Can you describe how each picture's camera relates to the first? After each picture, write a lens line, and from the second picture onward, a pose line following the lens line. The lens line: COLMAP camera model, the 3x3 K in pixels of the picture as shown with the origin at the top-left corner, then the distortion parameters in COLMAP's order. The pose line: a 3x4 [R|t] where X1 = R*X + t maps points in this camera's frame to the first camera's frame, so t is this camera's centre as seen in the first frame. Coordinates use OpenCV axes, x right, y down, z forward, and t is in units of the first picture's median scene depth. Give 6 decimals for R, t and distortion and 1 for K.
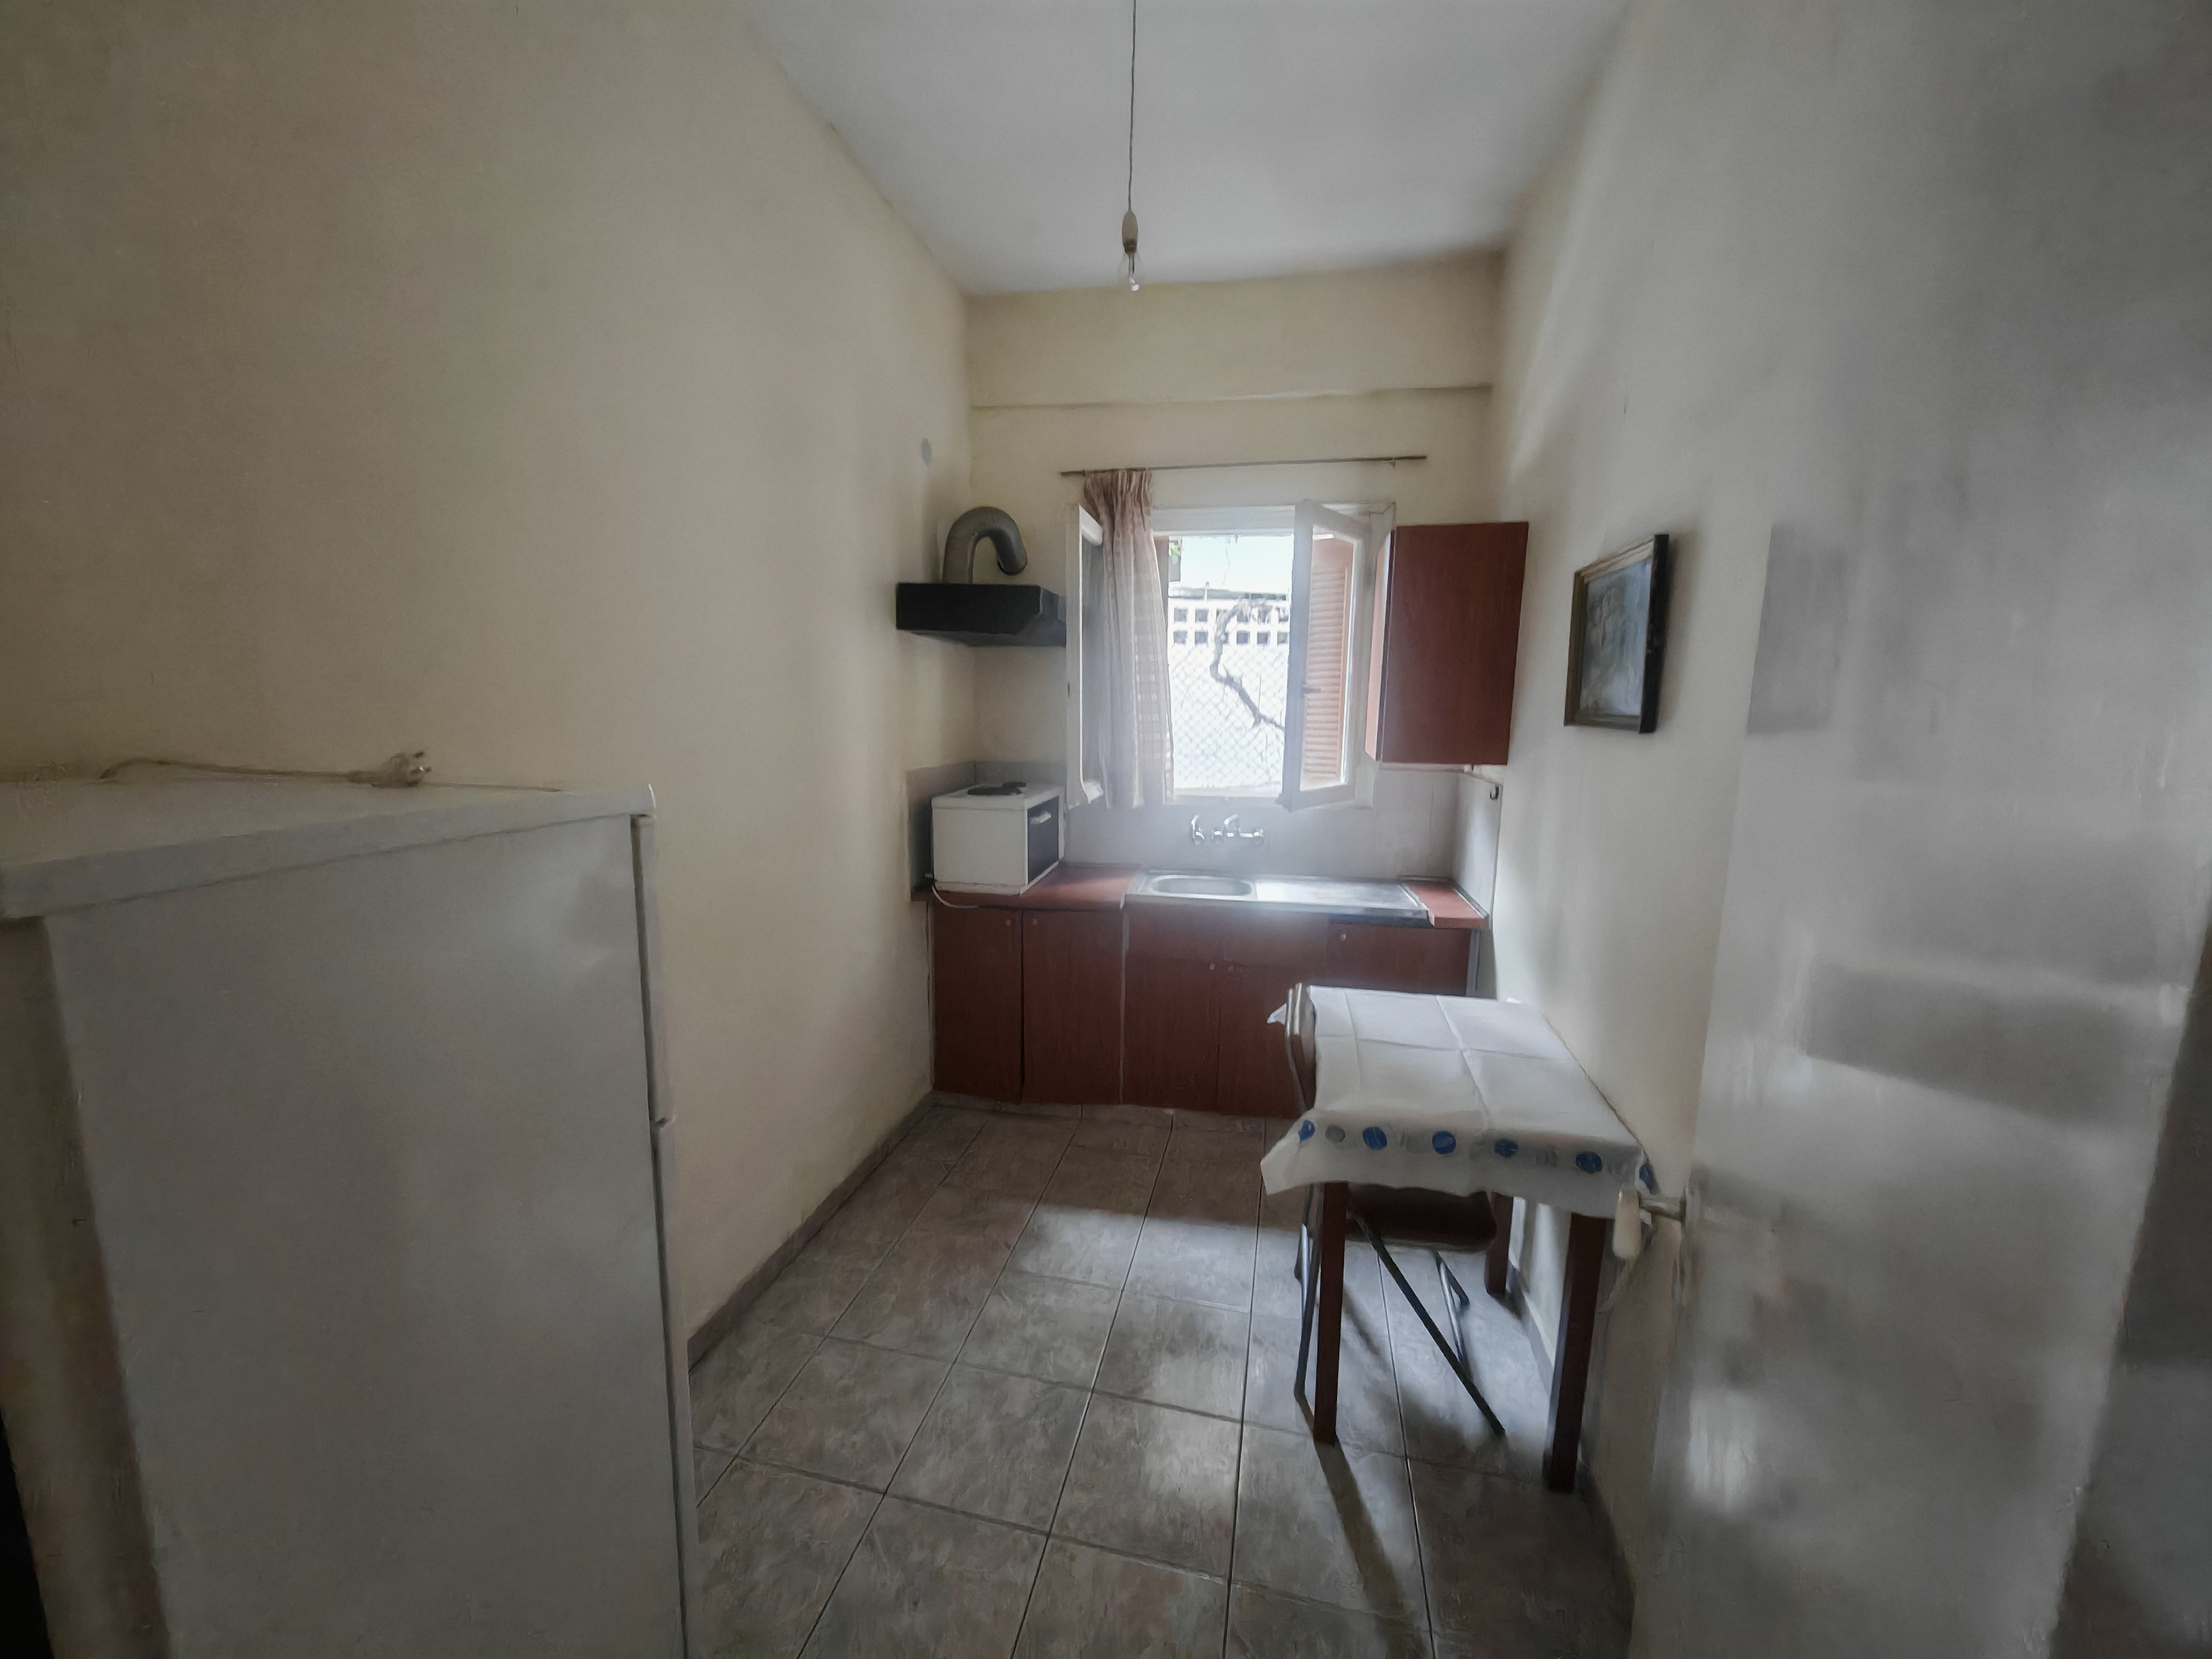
lens RADIAL K [[823.8, 0, 1103.2], [0, 823.8, 832.4], [0, 0, 1]] dist [0.001624, 0.000146]
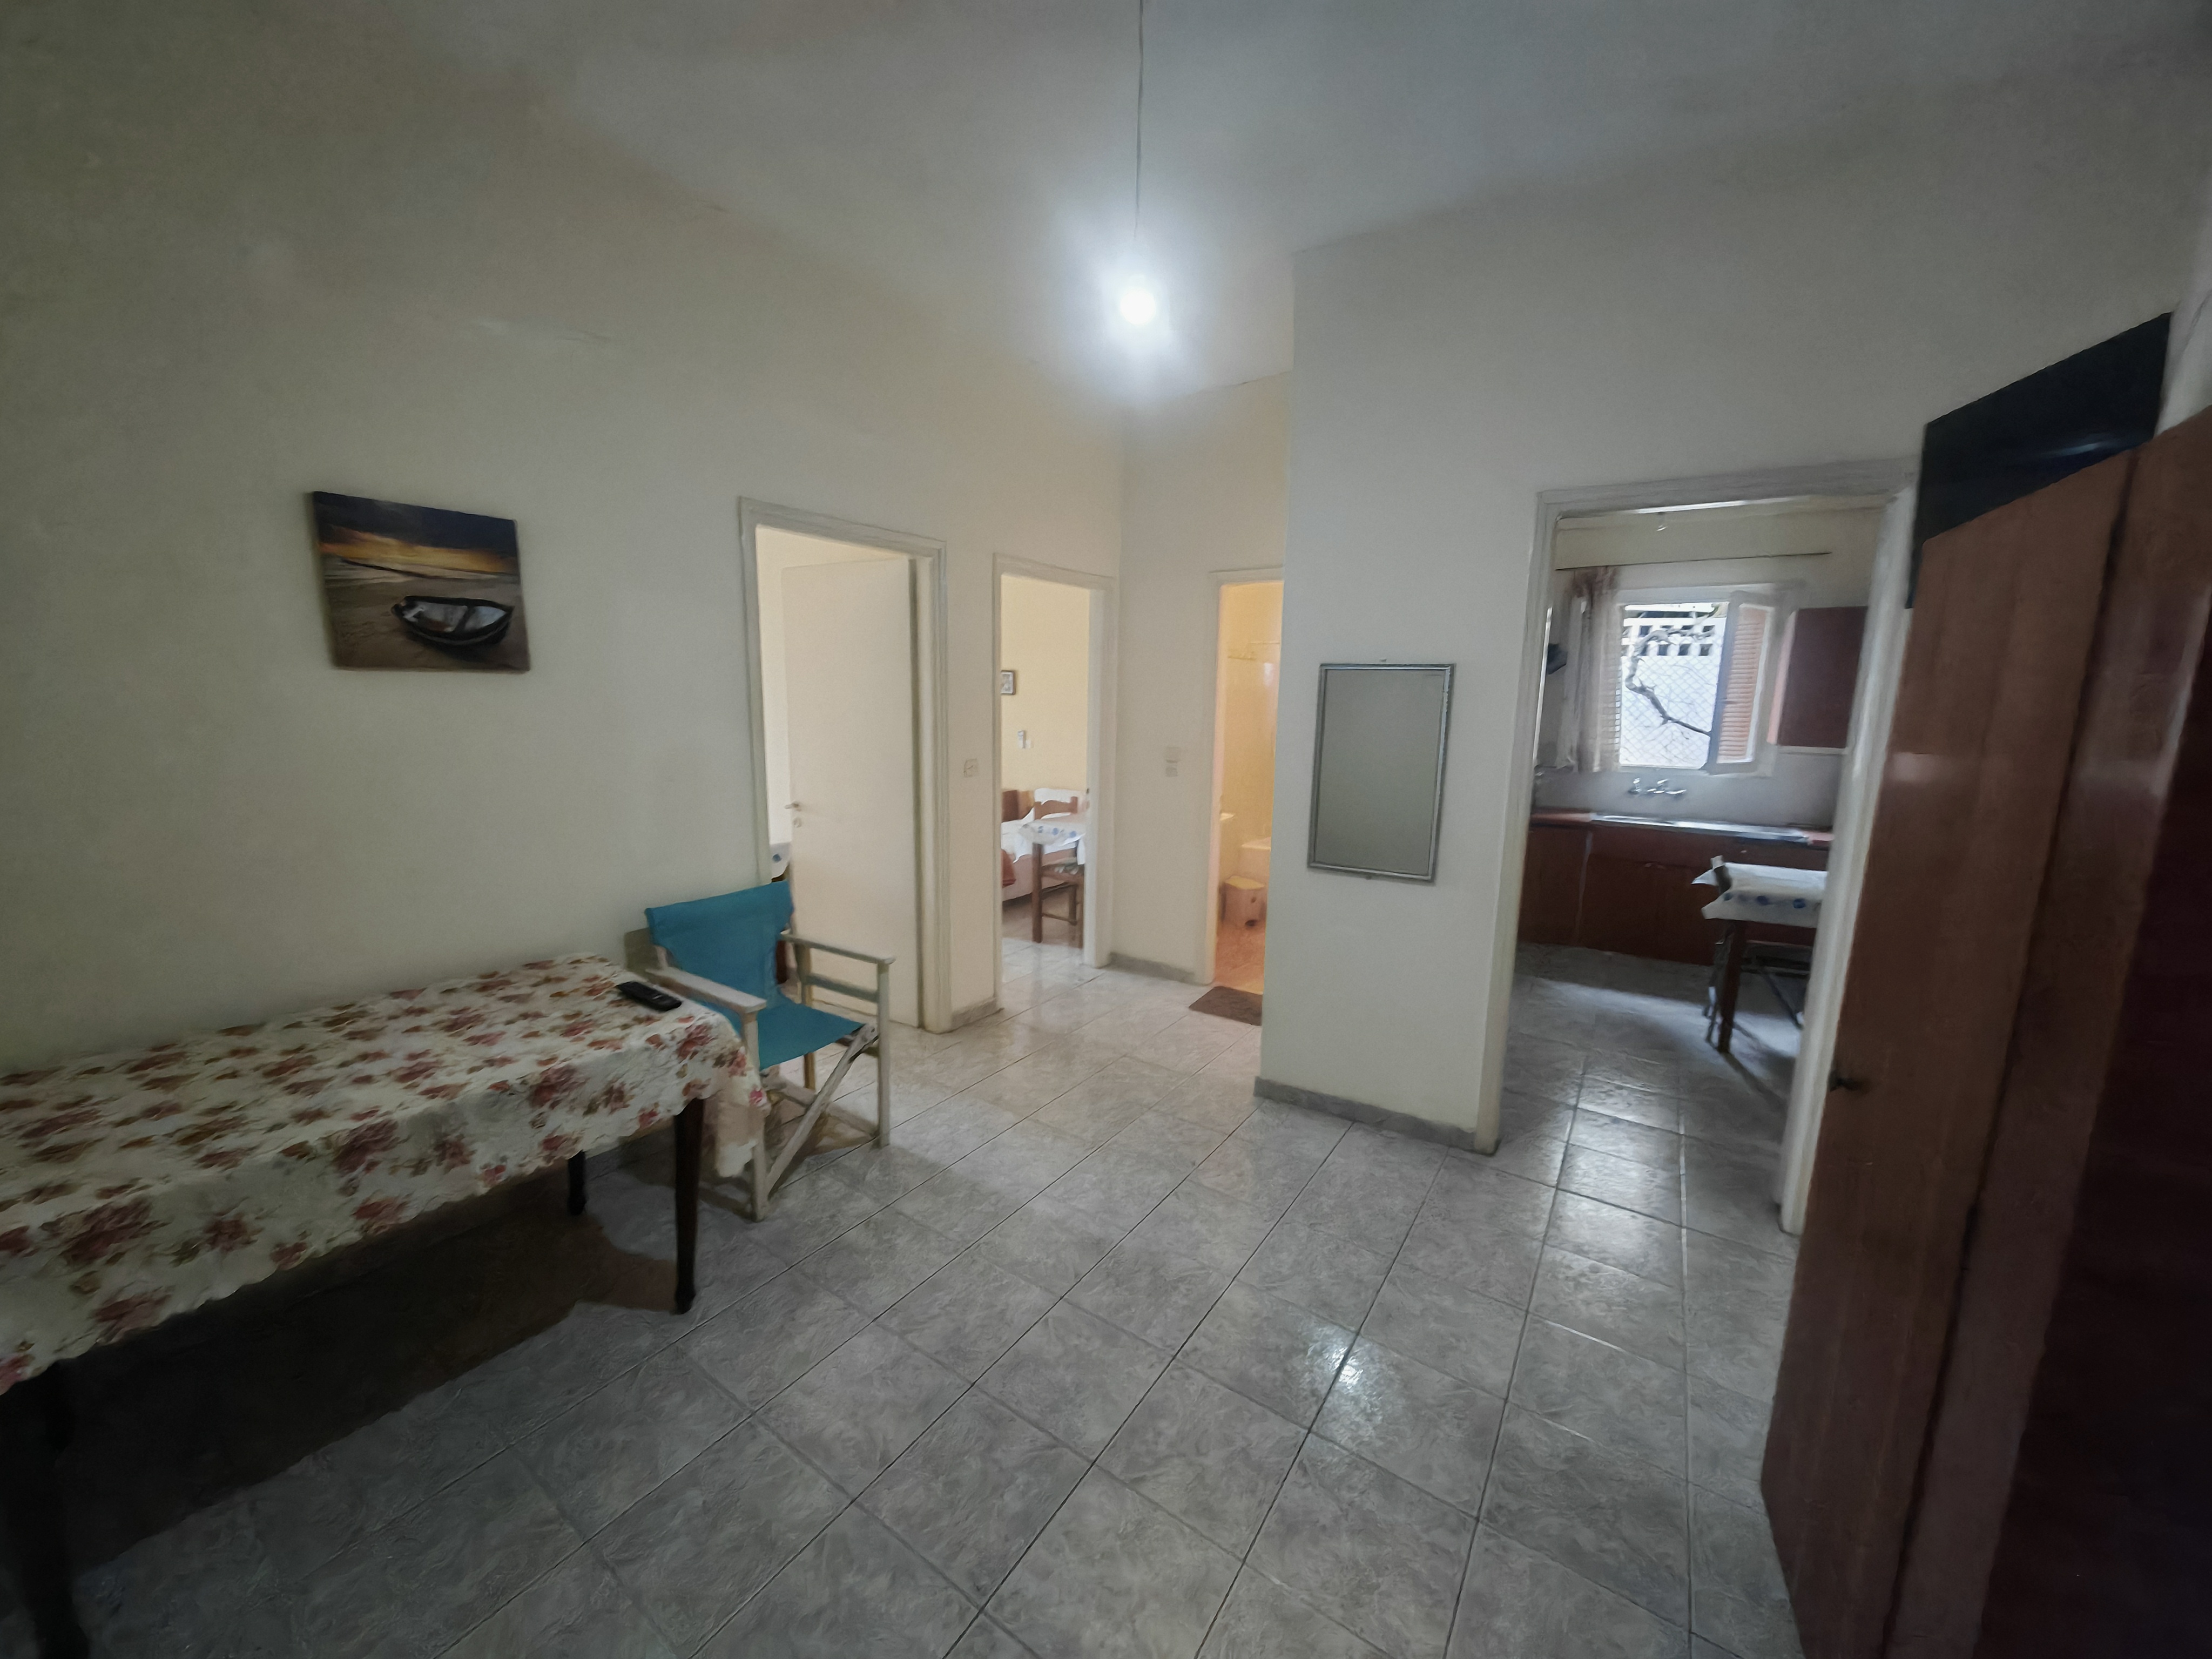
lens RADIAL K [[823.8, 0, 1110.7], [0, 823.8, 835.4], [0, 0, 1]] dist [0.001624, 0.000146]
pose [[0.936342, 0.063471, -0.345305, -0.297879], [-0.060874, 0.997976, 0.018370, 0.127673], [0.345772, 0.003820, 0.938311, -0.900744]]
